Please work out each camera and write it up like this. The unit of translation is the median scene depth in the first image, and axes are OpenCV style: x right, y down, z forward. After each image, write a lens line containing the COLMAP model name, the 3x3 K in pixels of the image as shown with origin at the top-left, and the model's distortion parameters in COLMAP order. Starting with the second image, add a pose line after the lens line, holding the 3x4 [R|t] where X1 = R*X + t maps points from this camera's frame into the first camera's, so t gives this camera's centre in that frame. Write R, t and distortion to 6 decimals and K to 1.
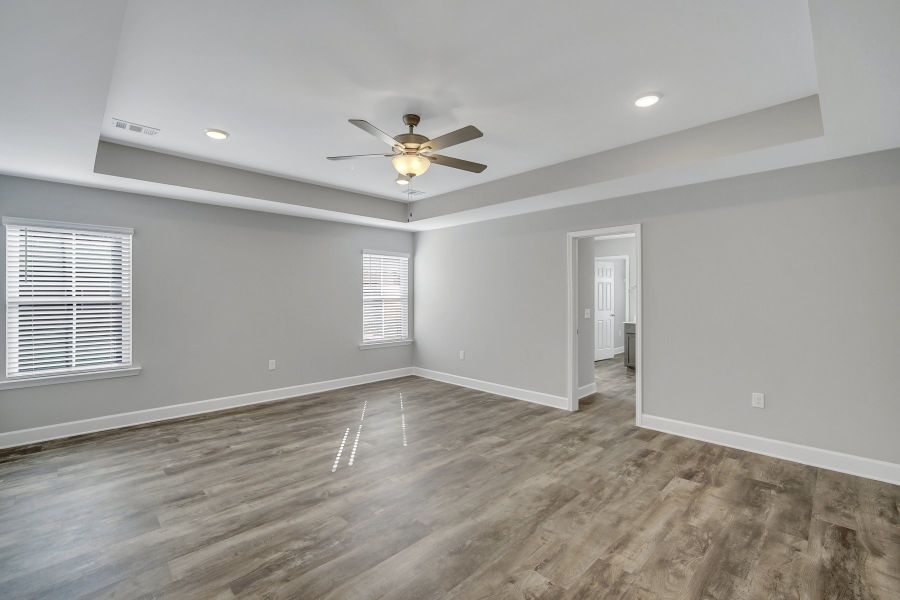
lens RADIAL K [[401.7, 0, 452.3], [0, 401.7, 297.5], [0, 0, 1]] dist [-0.001042, 0.000557]
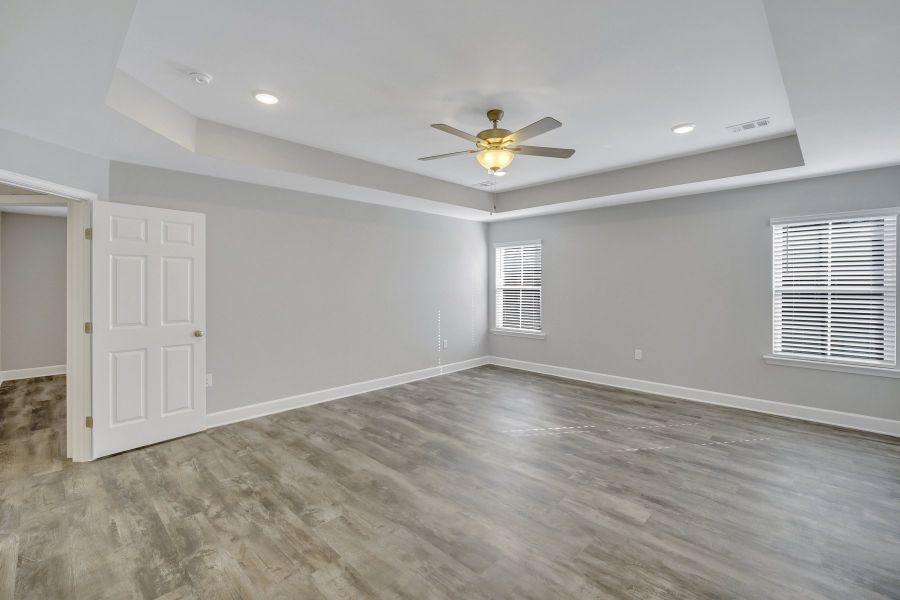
lens RADIAL K [[401.7, 0, 452.3], [0, 401.7, 297.5], [0, 0, 1]] dist [-0.001042, 0.000557]
pose [[0.001958, 0.030346, -0.999538, 0.987015], [-0.003386, 0.999534, 0.030339, -0.011692], [0.999992, 0.003325, 0.002059, 0.942259]]
